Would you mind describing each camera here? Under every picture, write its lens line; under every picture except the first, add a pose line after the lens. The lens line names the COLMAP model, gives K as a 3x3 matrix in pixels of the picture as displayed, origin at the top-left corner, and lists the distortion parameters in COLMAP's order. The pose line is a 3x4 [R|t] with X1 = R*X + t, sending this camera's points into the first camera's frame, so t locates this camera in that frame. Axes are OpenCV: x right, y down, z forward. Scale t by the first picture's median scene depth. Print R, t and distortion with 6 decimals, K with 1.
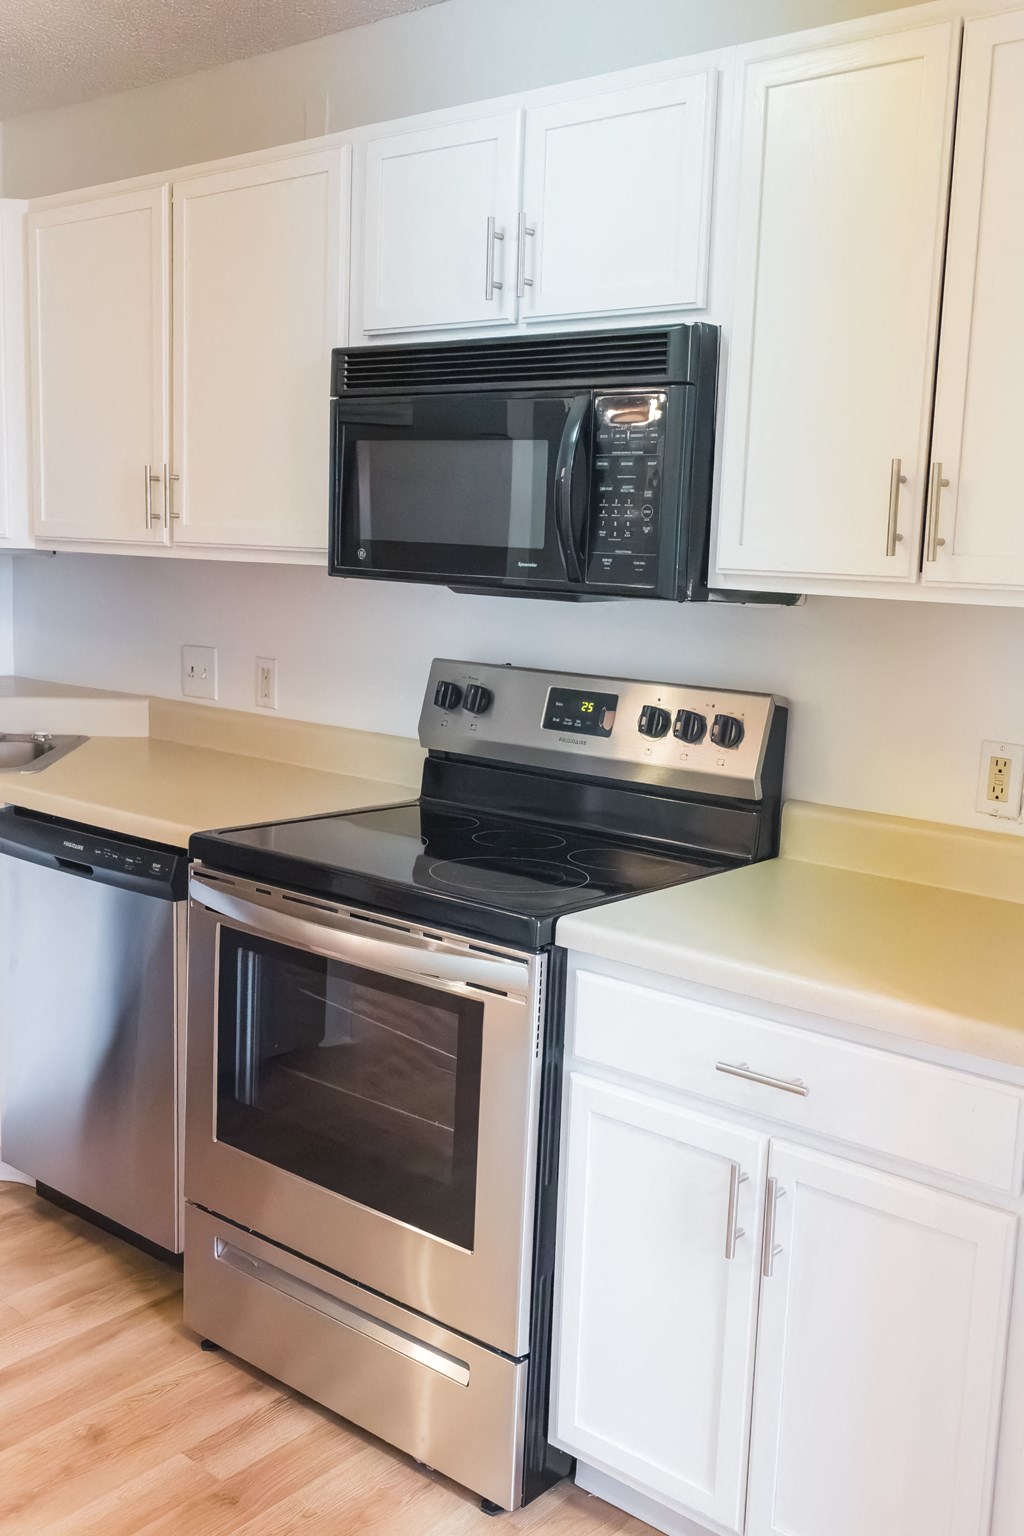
lens RADIAL K [[1493.9, 0, 485.3], [0, 1493.9, 782.5], [0, 0, 1]] dist [0.015858, -0.009388]
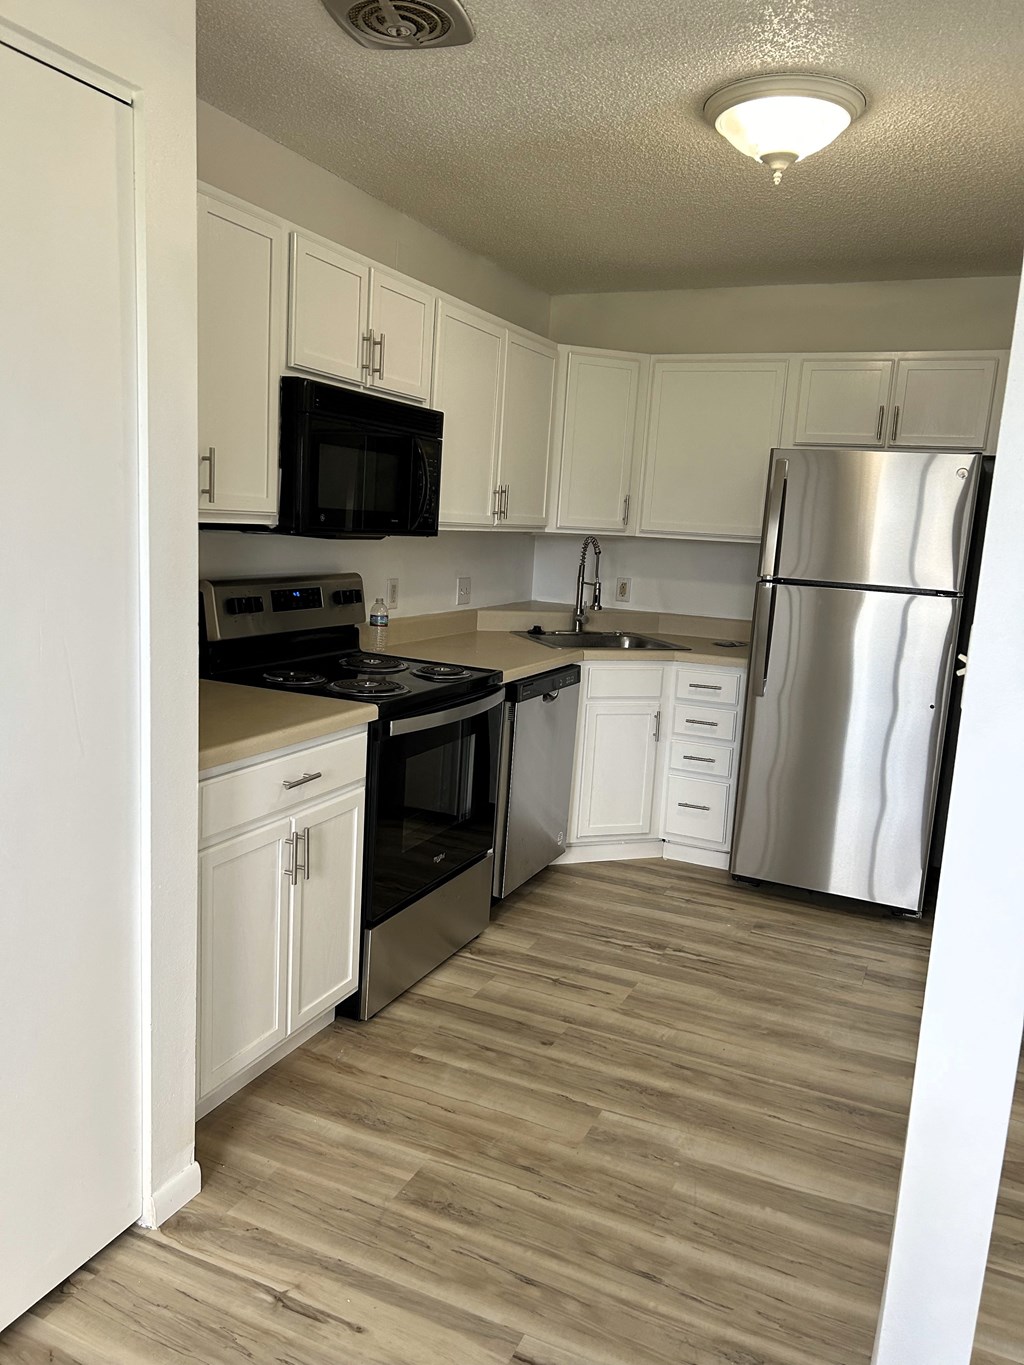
lens RADIAL K [[1027.4, 0, 512.8], [0, 1027.4, 697.8], [0, 0, 1]] dist [0.036151, -0.044031]
pose [[-0.265512, -0.215458, 0.939724, -1.234162], [0.093288, 0.964394, 0.247472, -0.226641], [-0.959584, 0.153372, -0.235958, 1.132333]]
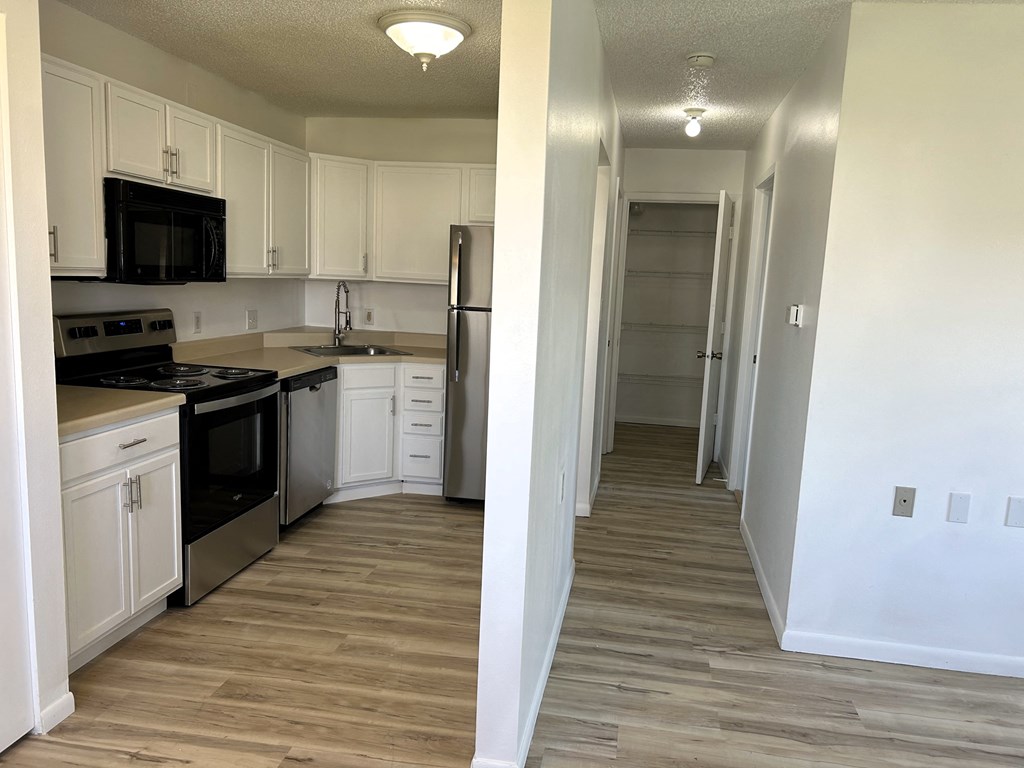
lens RADIAL K [[770.7, 0, 528.0], [0, 770.7, 388.8], [0, 0, 1]] dist [0.036151, -0.044031]
pose [[-0.516184, -0.180688, 0.837201, -1.496262], [0.079415, 0.963185, 0.256843, -0.247044], [-0.852788, 0.199065, -0.482832, 1.144305]]
